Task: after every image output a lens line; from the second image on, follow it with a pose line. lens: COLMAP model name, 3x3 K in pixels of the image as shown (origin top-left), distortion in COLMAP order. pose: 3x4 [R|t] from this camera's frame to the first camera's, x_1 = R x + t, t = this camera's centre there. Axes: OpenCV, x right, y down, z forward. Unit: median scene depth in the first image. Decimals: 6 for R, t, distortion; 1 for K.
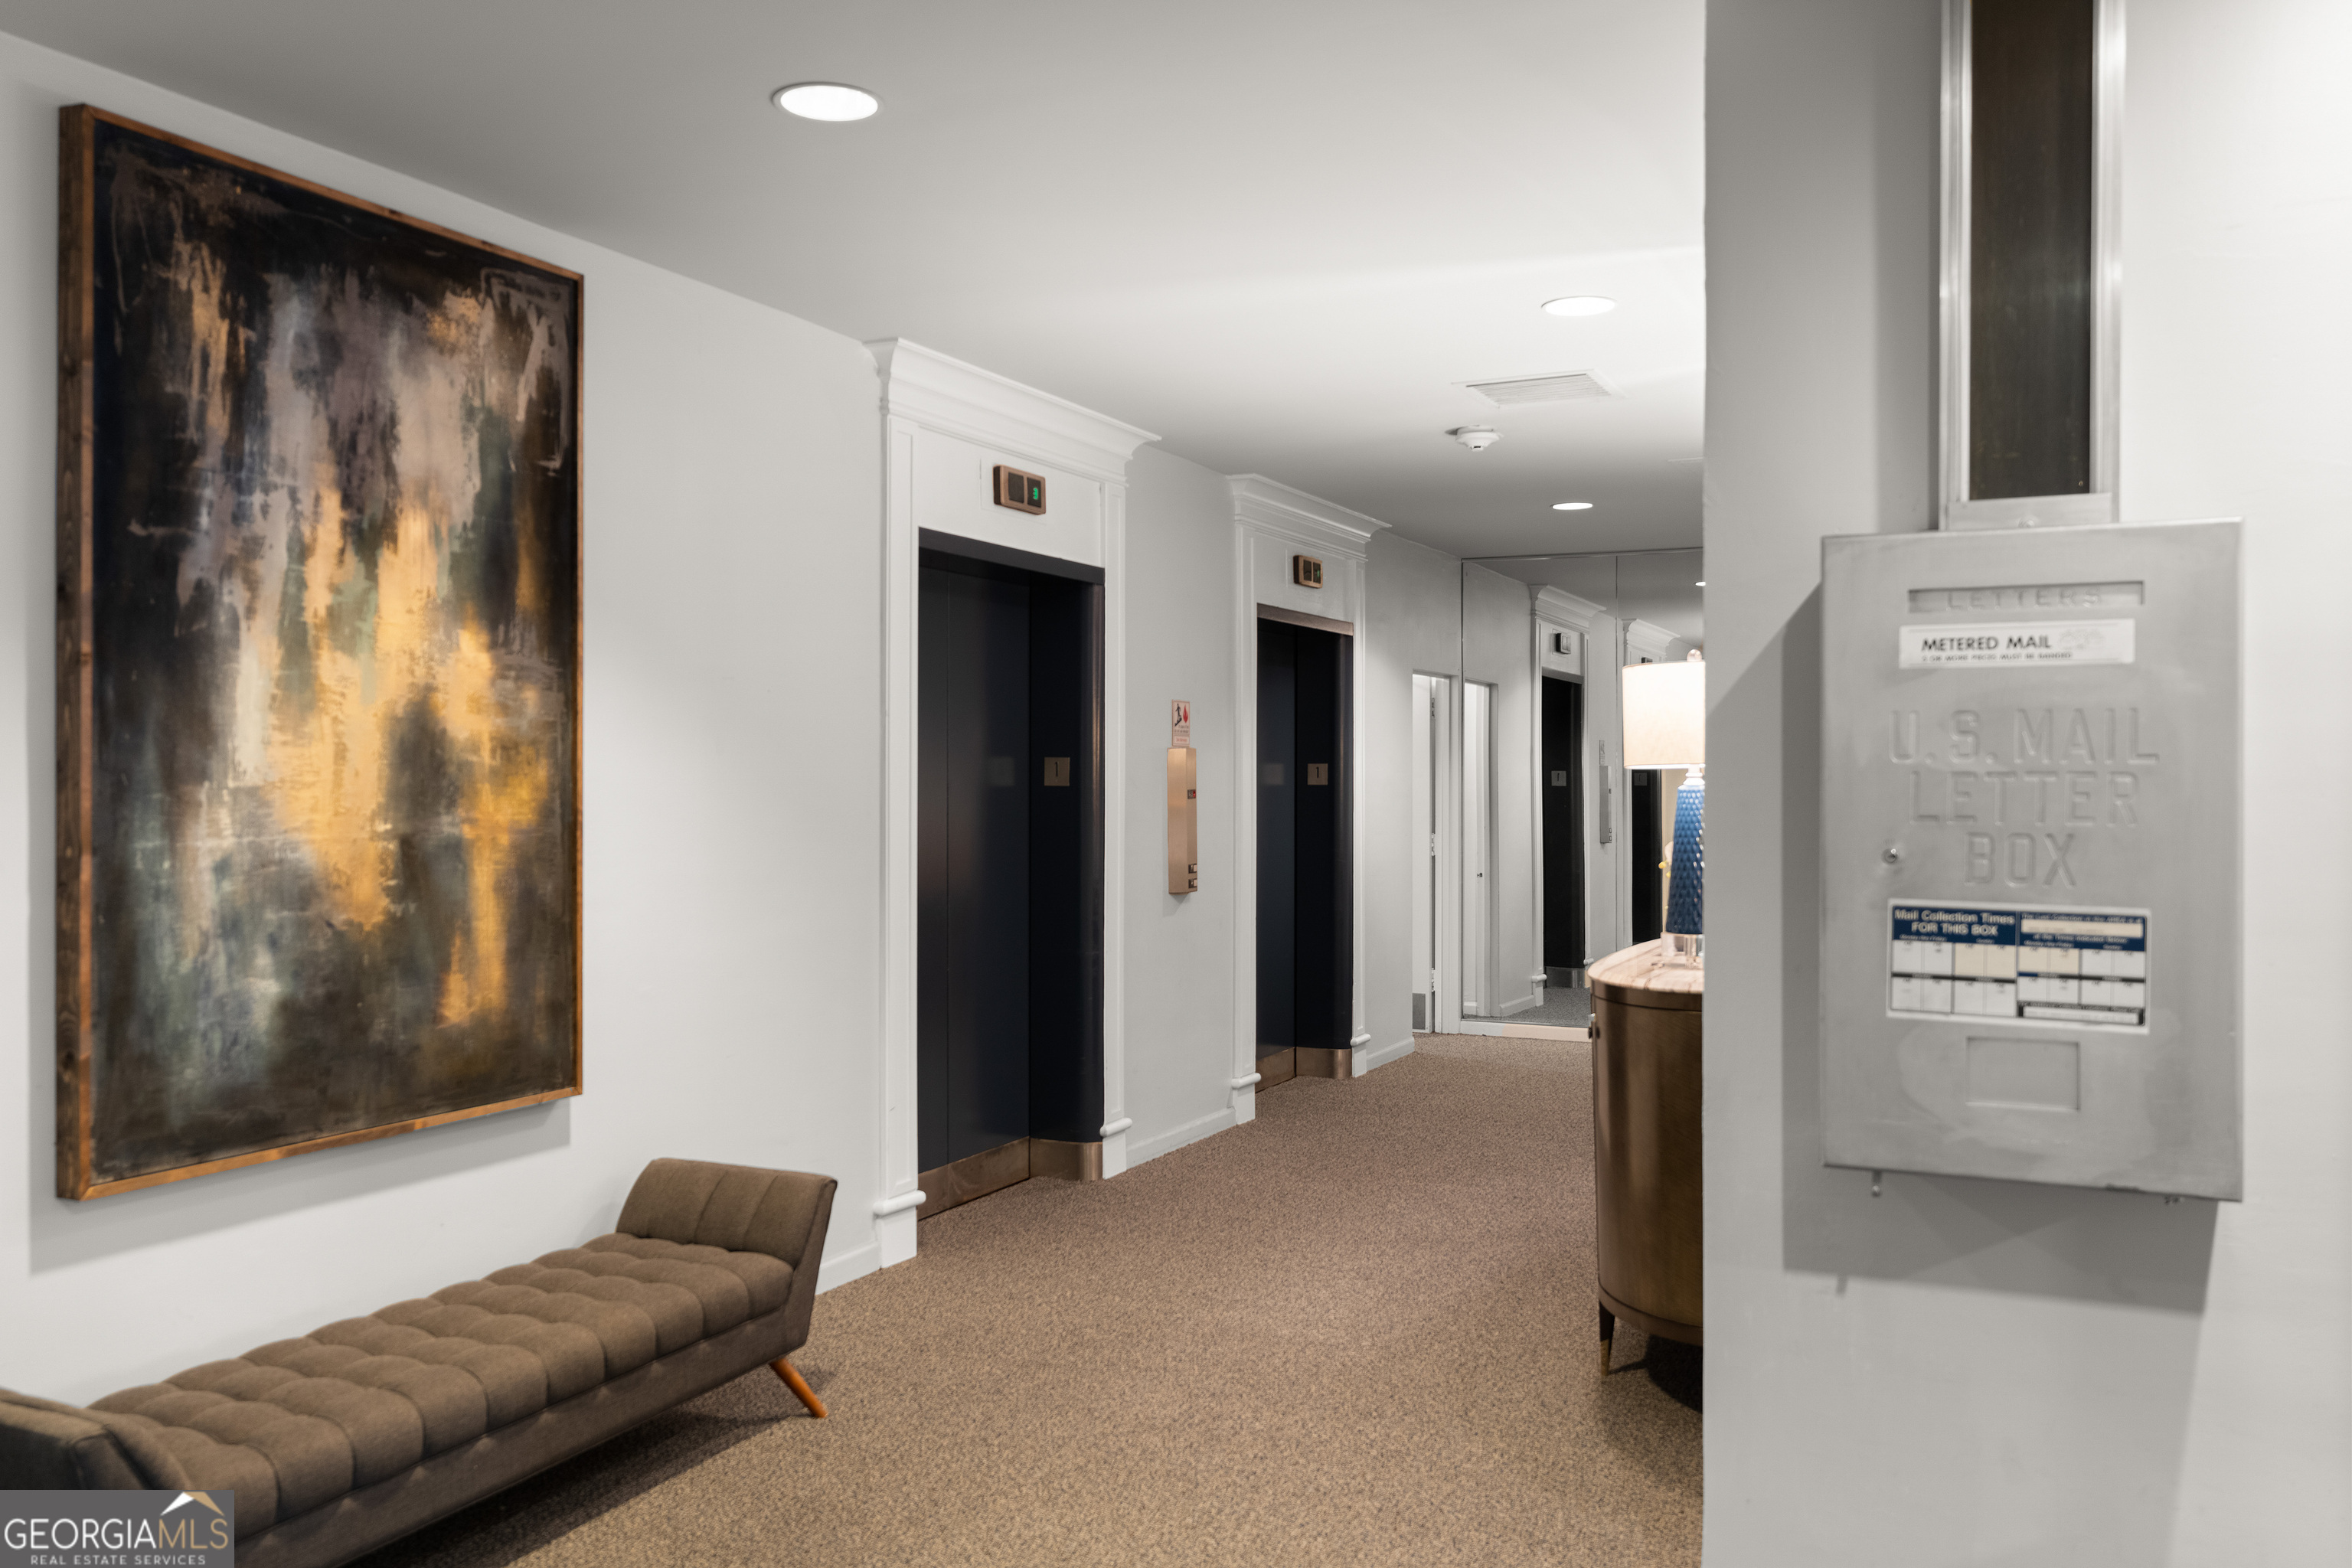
lens RADIAL K [[1875.6, 0, 1176.0], [0, 1875.6, 784.0], [0, 0, 1]] dist [0.003496, 0.003246]
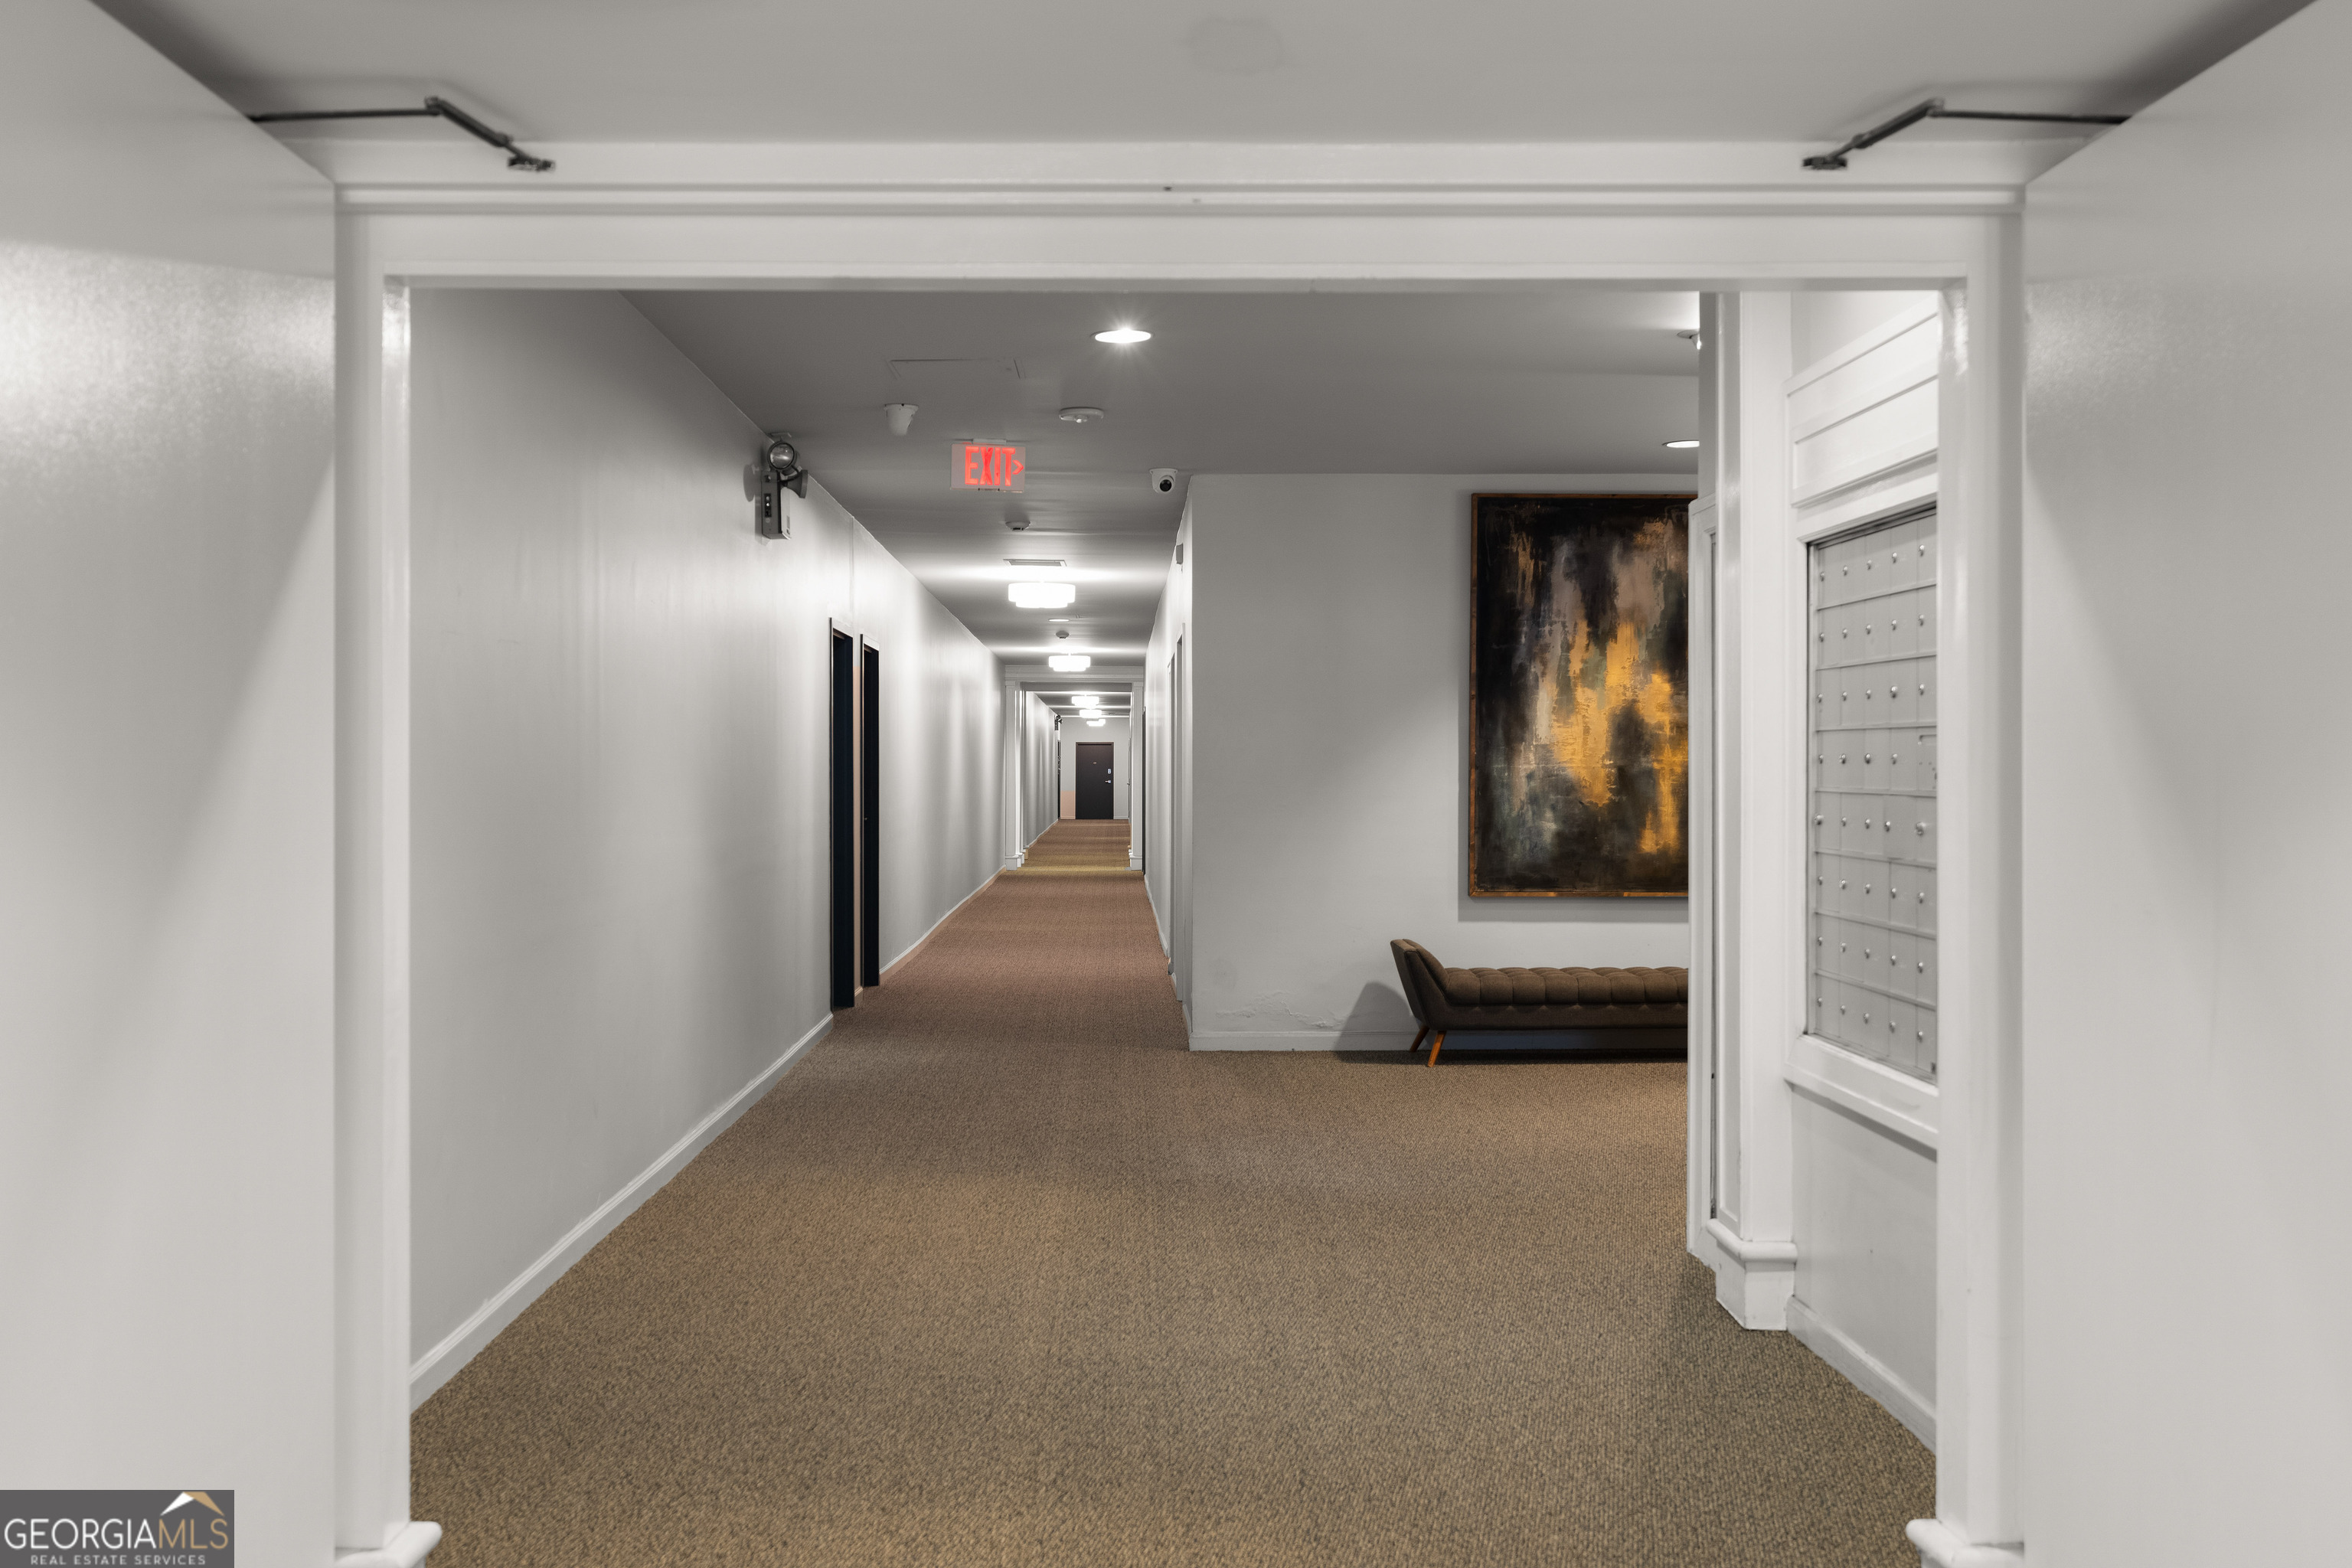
lens RADIAL K [[2268.6, 0, 1172.8], [0, 2268.6, 735.1], [0, 0, 1]] dist [0.005741, 0.014673]
pose [[0.451961, -0.010741, -0.891973, 1.913953], [-0.005122, 0.999880, -0.014635, 0.034652], [0.892023, 0.011183, 0.451851, -0.775118]]
